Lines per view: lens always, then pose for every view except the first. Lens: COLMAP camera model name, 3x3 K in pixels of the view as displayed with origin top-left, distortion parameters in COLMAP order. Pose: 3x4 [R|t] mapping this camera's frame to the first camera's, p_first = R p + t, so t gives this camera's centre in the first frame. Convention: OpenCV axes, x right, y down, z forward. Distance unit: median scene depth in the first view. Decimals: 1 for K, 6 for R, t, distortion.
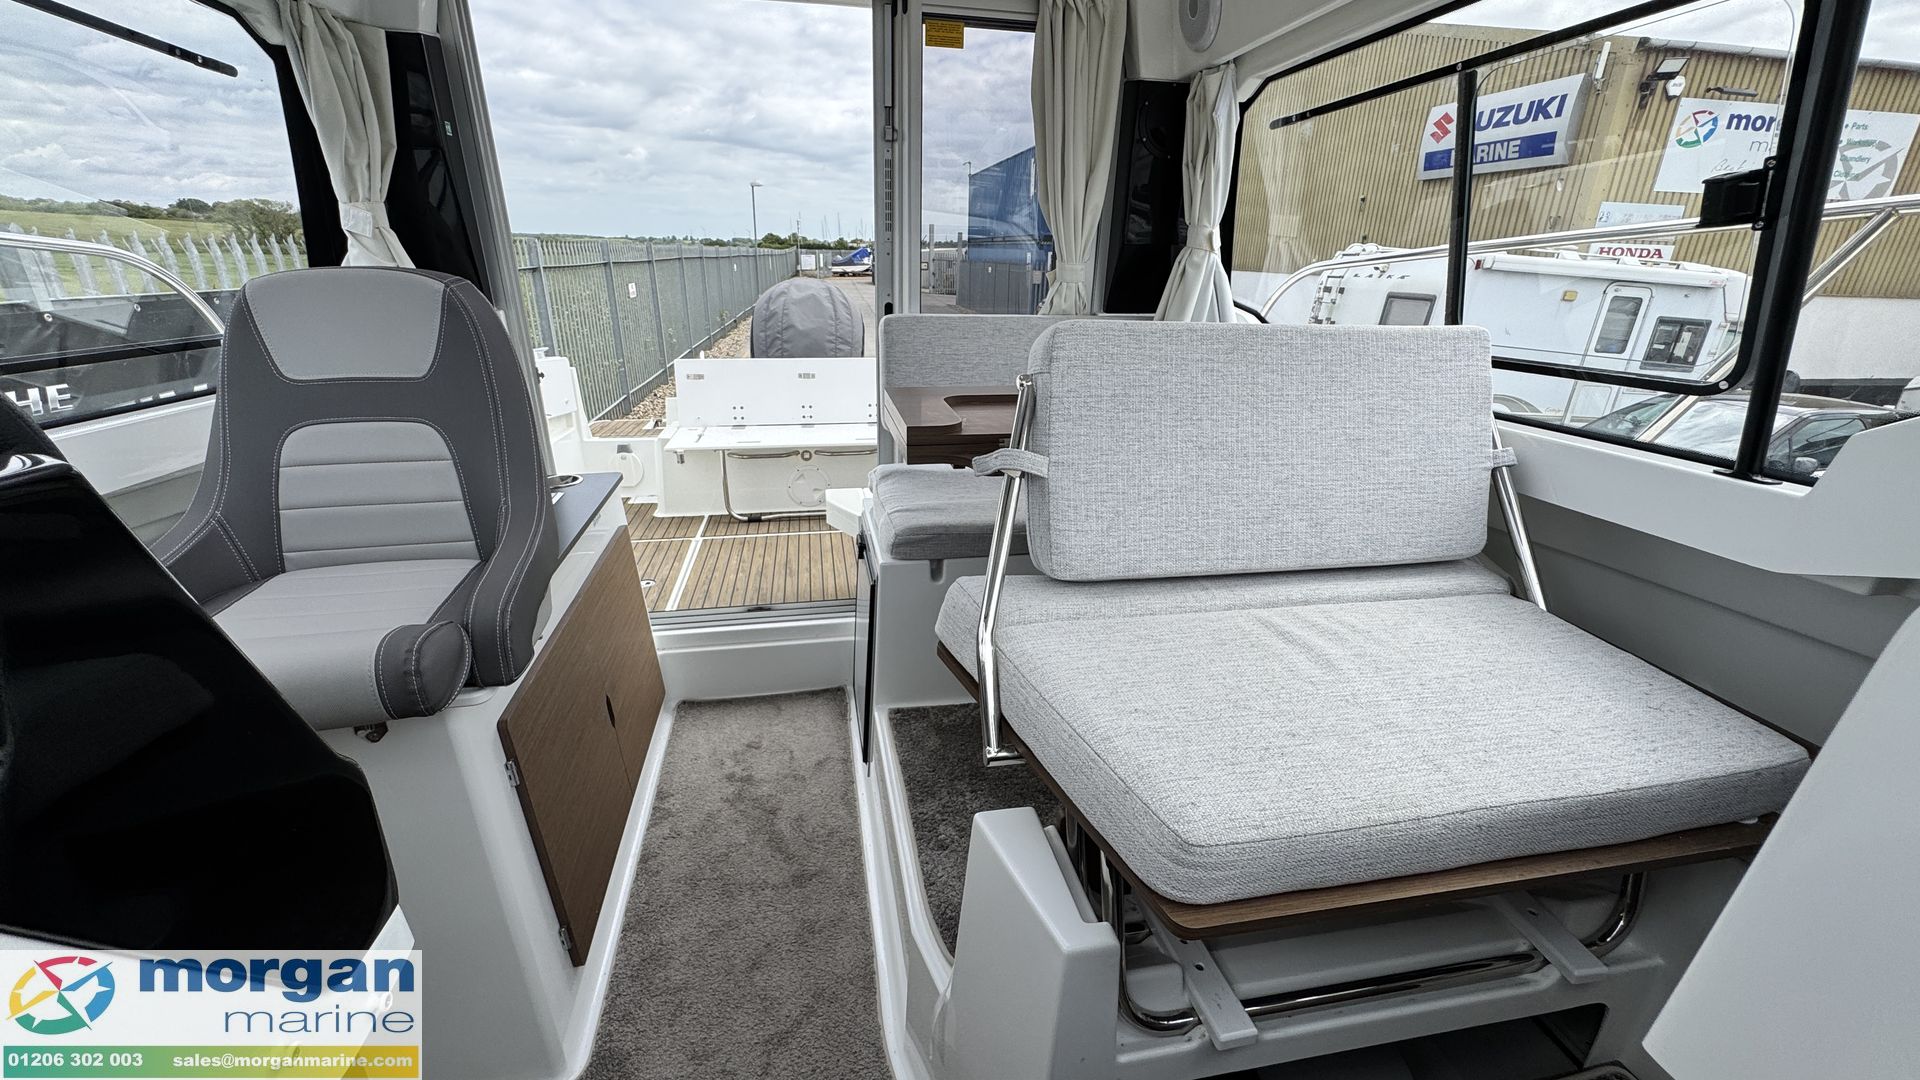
lens RADIAL K [[766.6, 0, 963.9], [0, 766.6, 542.4], [0, 0, 1]] dist [-0.004416, 0.000642]
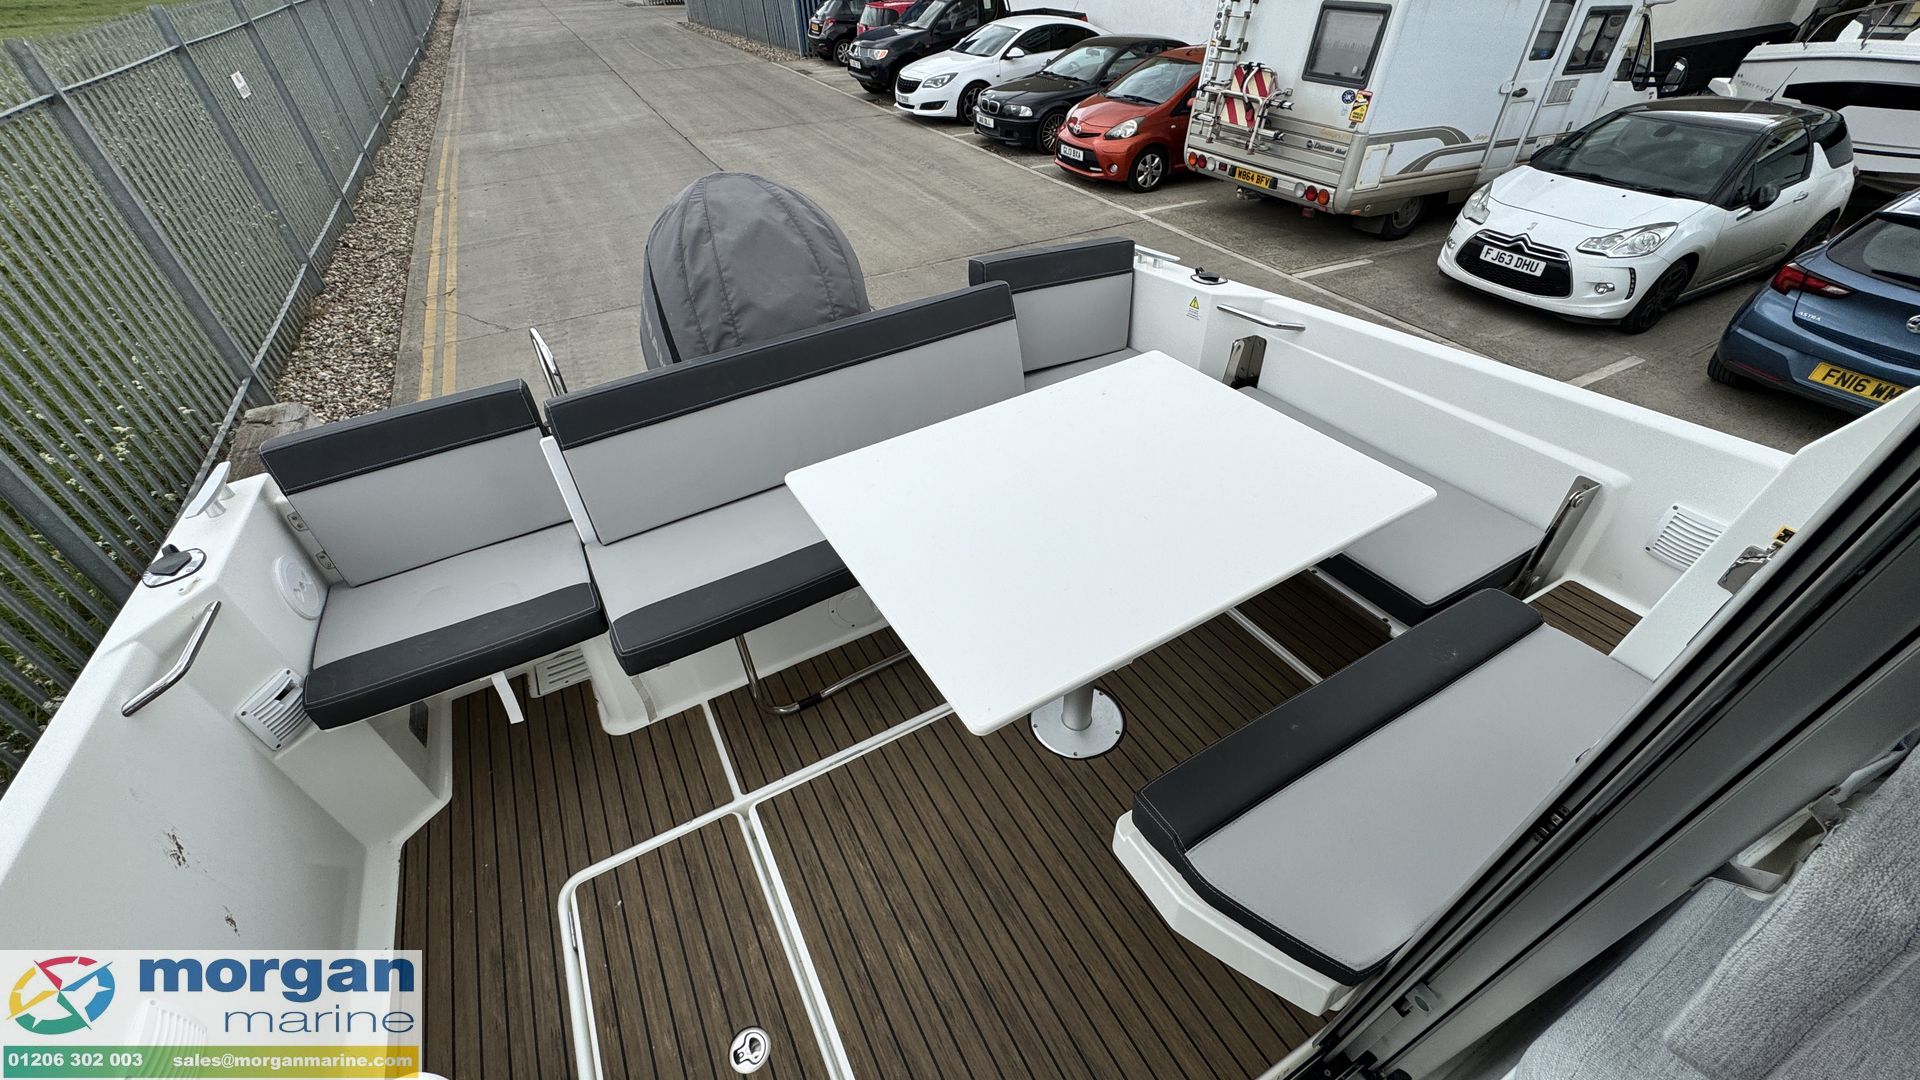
lens RADIAL K [[766.6, 0, 957.7], [0, 766.6, 531.6], [0, 0, 1]] dist [-0.004416, 0.000642]
pose [[0.952156, -0.230536, 0.200627, -0.393577], [0.157465, 0.932709, 0.324437, -0.488515], [-0.261921, -0.277323, 0.924386, 0.766881]]
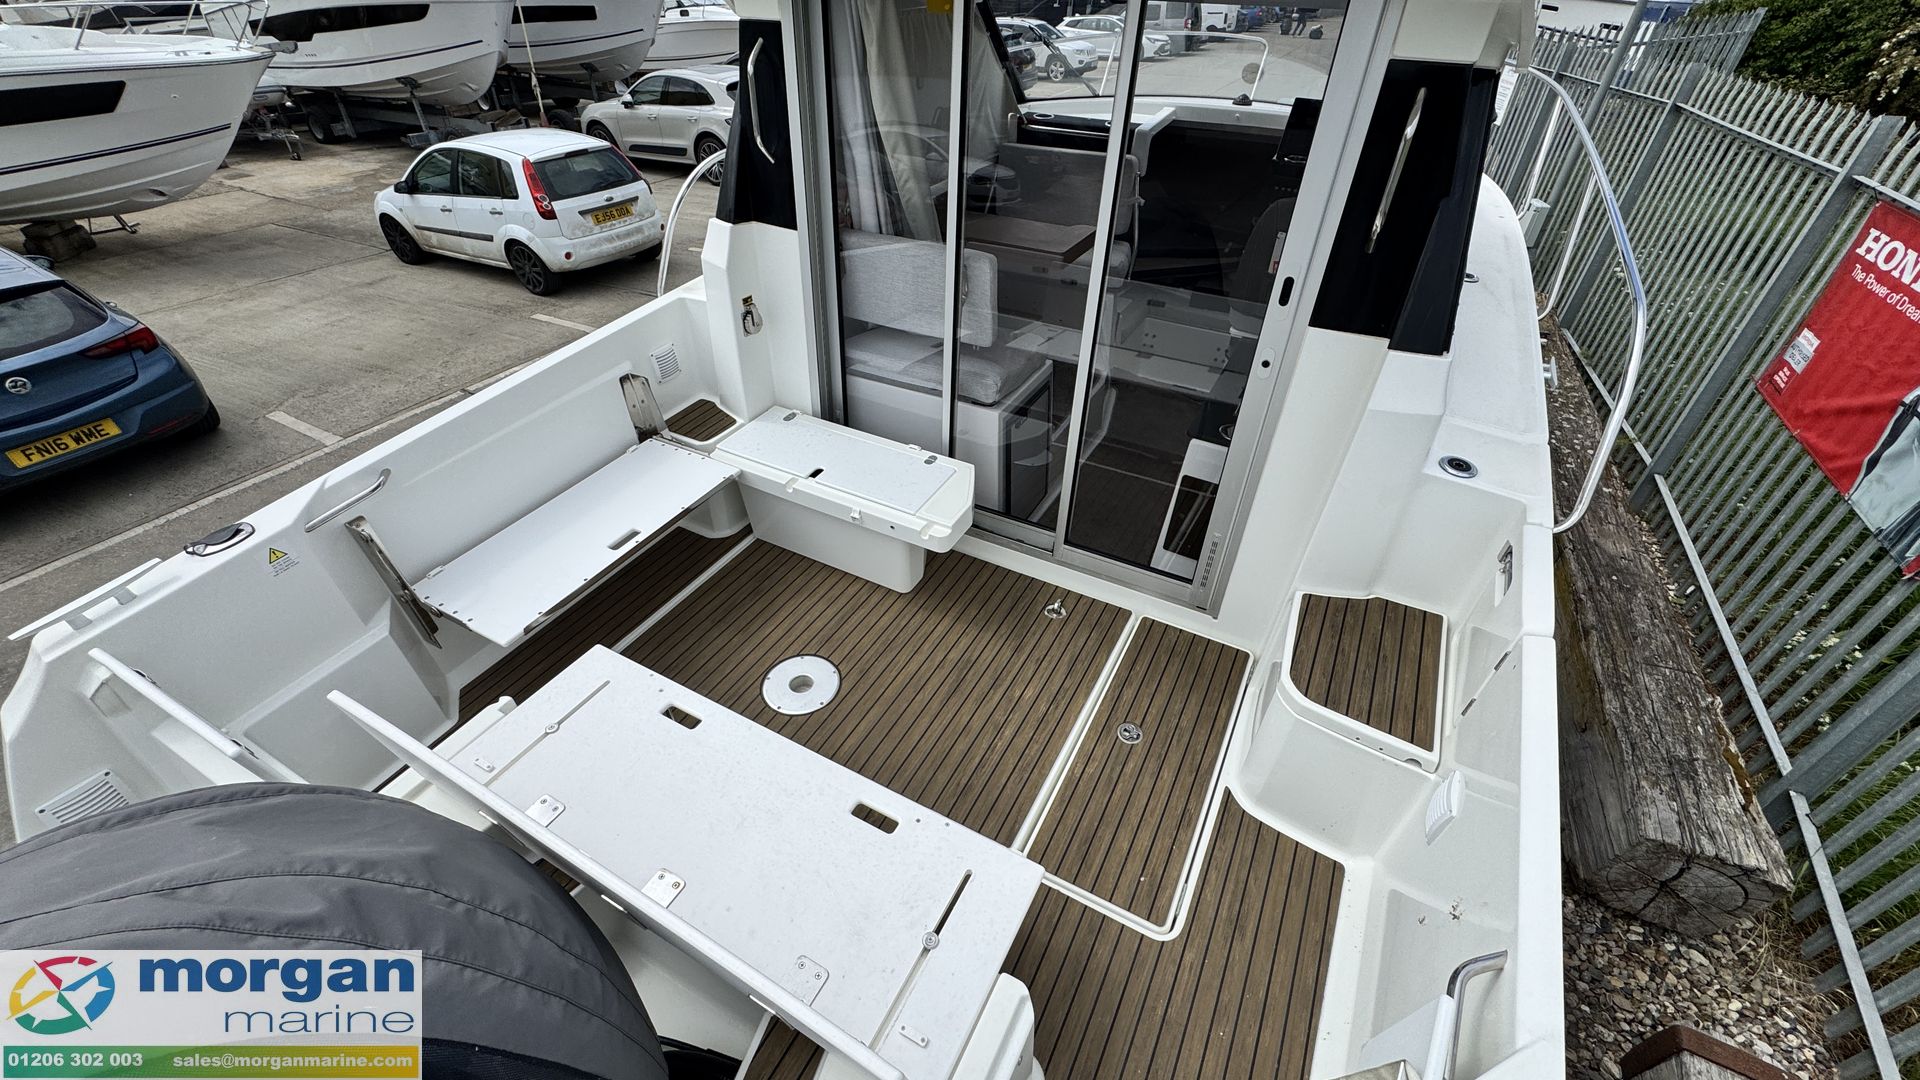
lens RADIAL K [[766.6, 0, 960.1], [0, 766.6, 540.0], [0, 0, 1]] dist [-0.004416, 0.000642]
pose [[-0.772446, -0.410064, 0.484949, -0.726472], [0.196505, 0.571805, 0.796508, -0.882274], [-0.603915, 0.710554, -0.361109, 1.562689]]
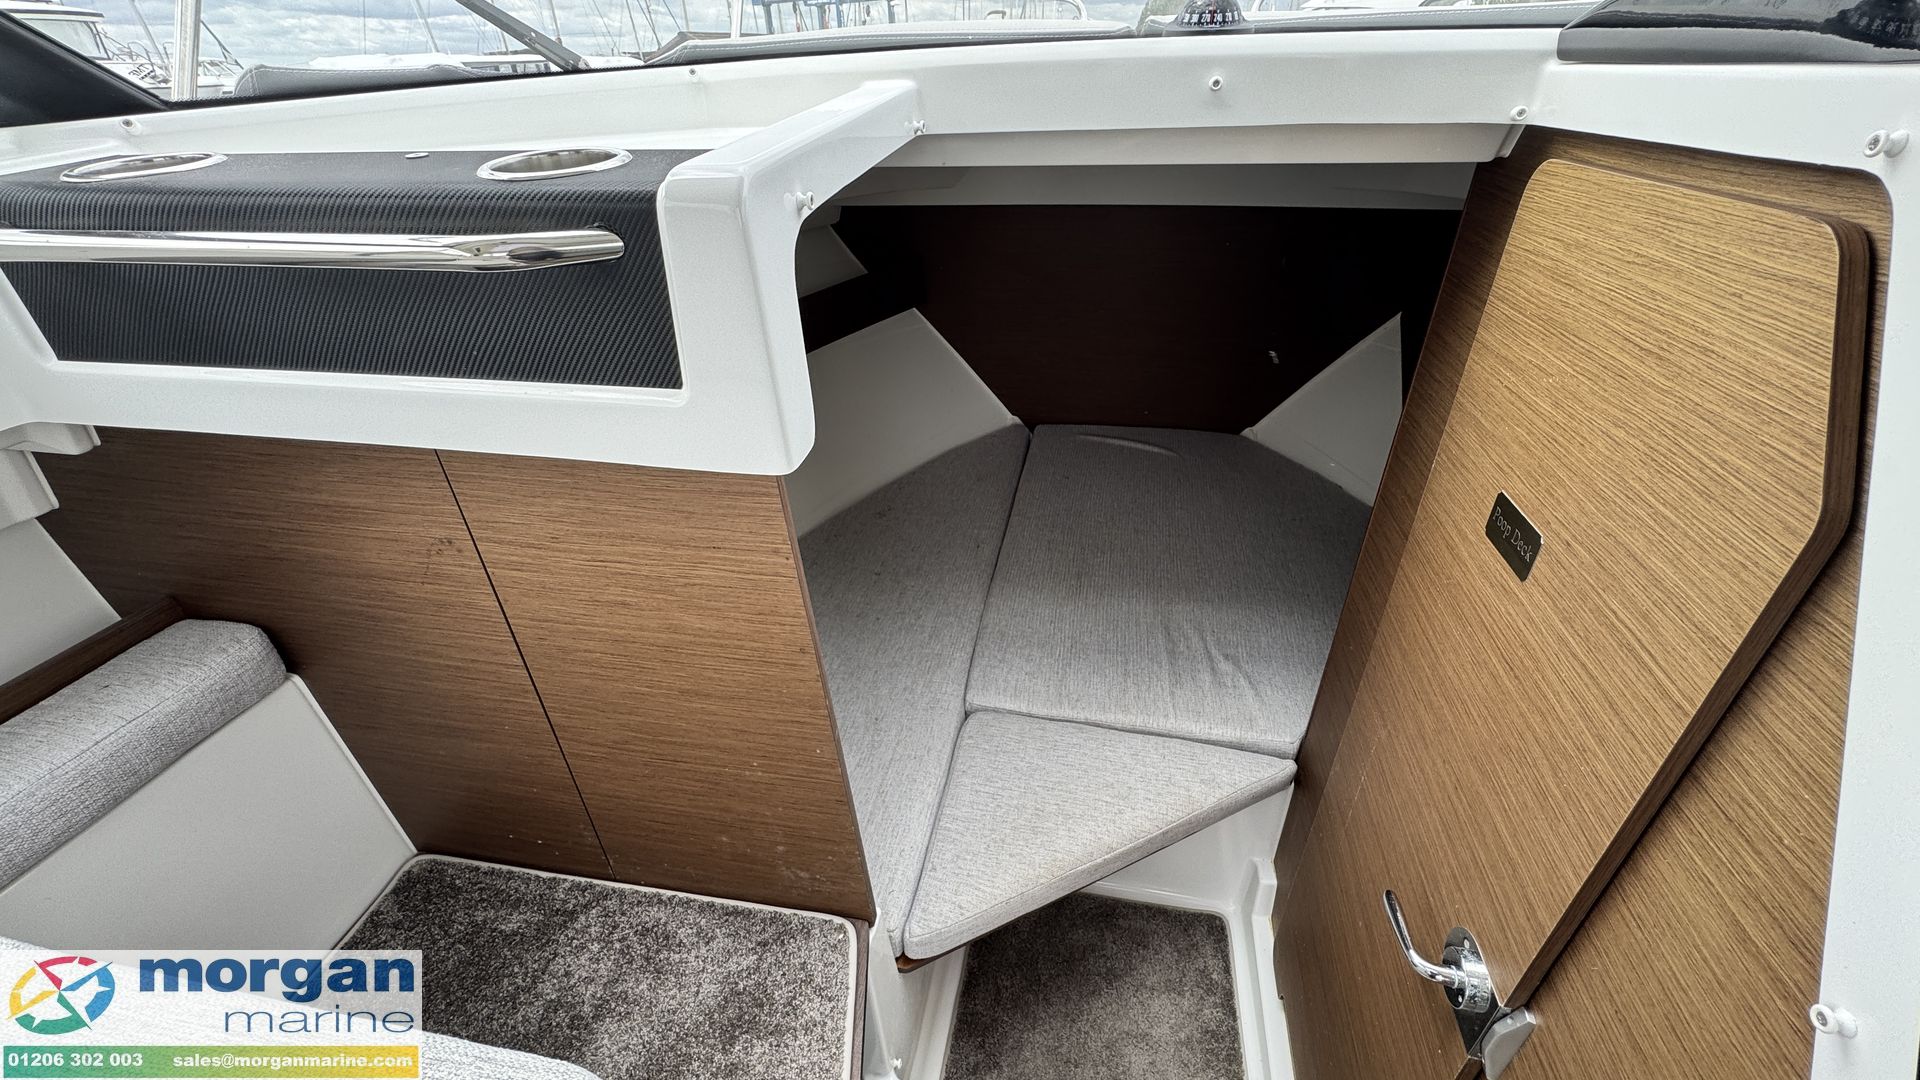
lens RADIAL K [[766.6, 0, 954.7], [0, 766.6, 536.1], [0, 0, 1]] dist [-0.004416, 0.000642]
pose [[-0.920343, -0.201460, 0.335234, -0.028384], [0.149103, 0.611675, 0.776931, -0.095793], [-0.361575, 0.765028, -0.532912, 0.272132]]
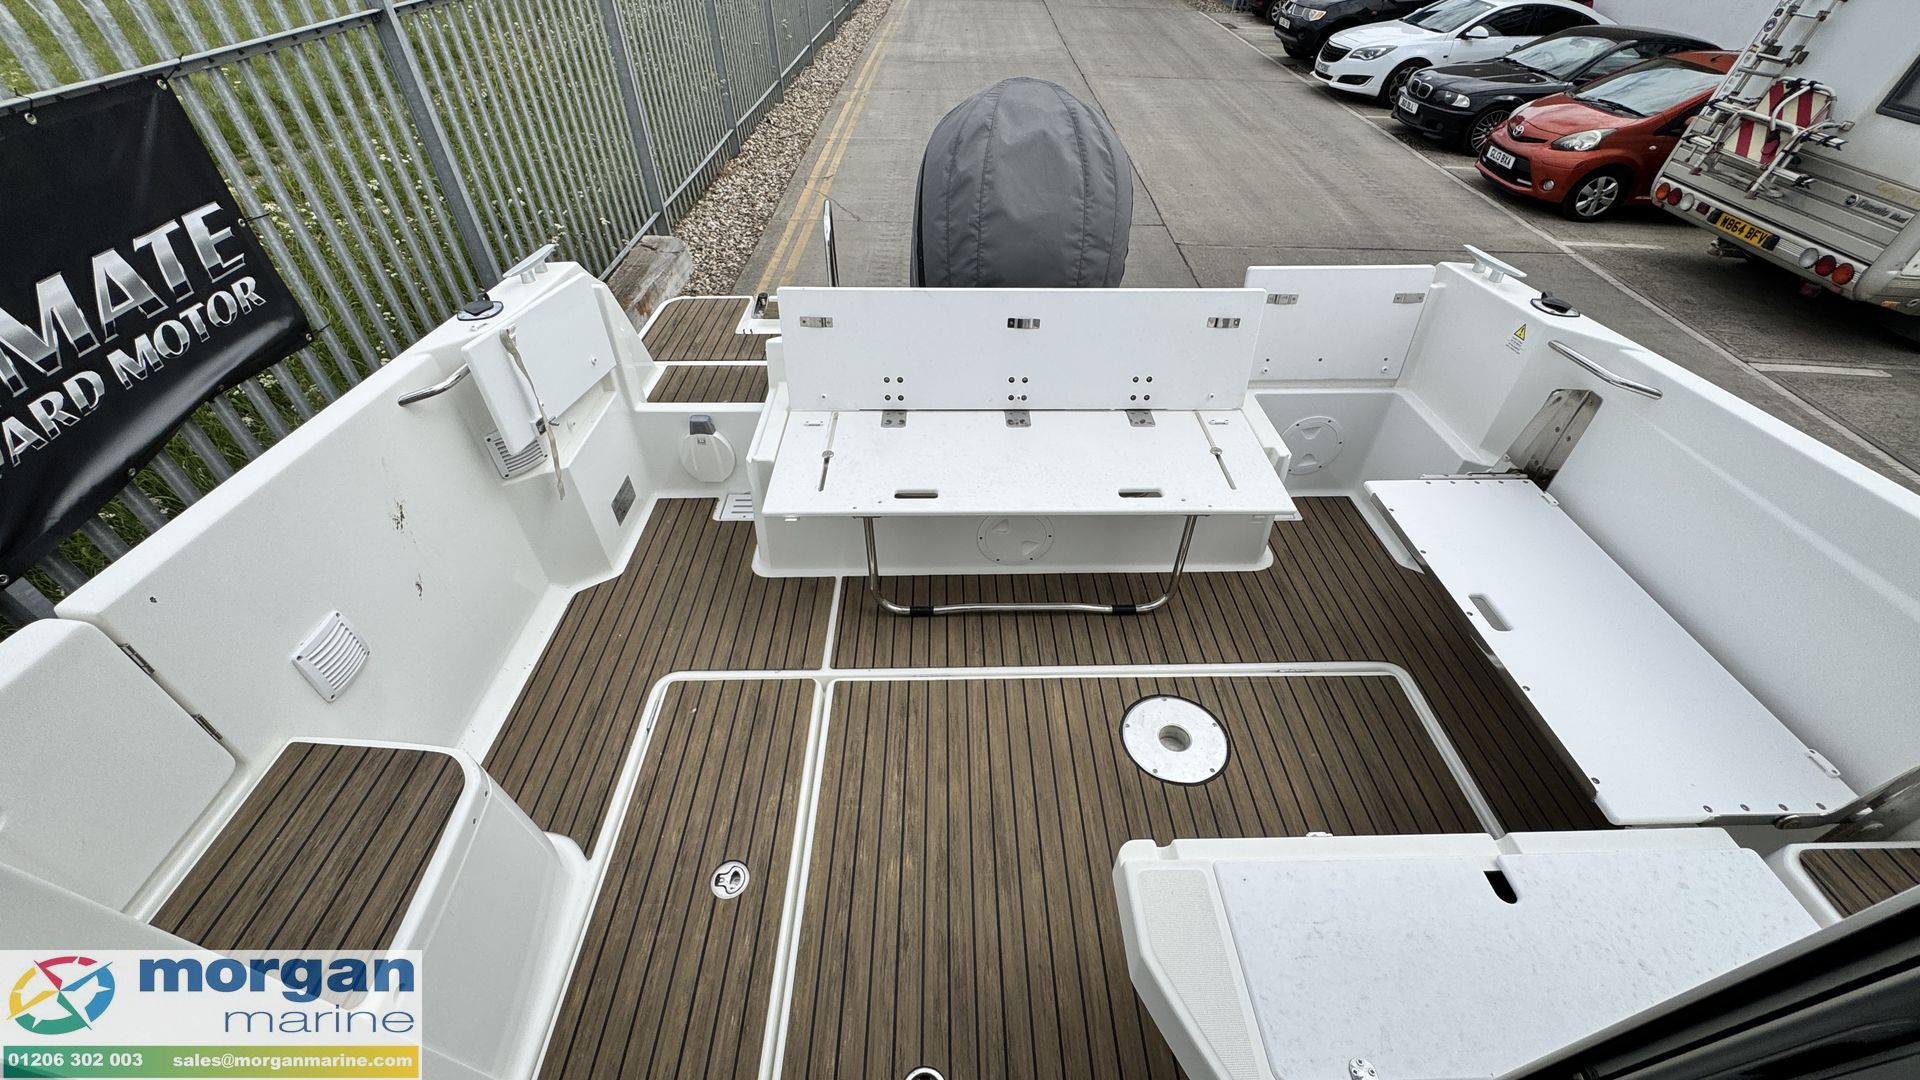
lens RADIAL K [[766.6, 0, 961.4], [0, 766.6, 533.7], [0, 0, 1]] dist [-0.004416, 0.000642]
pose [[0.985305, 0.105197, -0.134561, -0.273702], [-0.052062, 0.935308, 0.349982, -0.444557], [0.162673, -0.337834, 0.927041, 0.787423]]
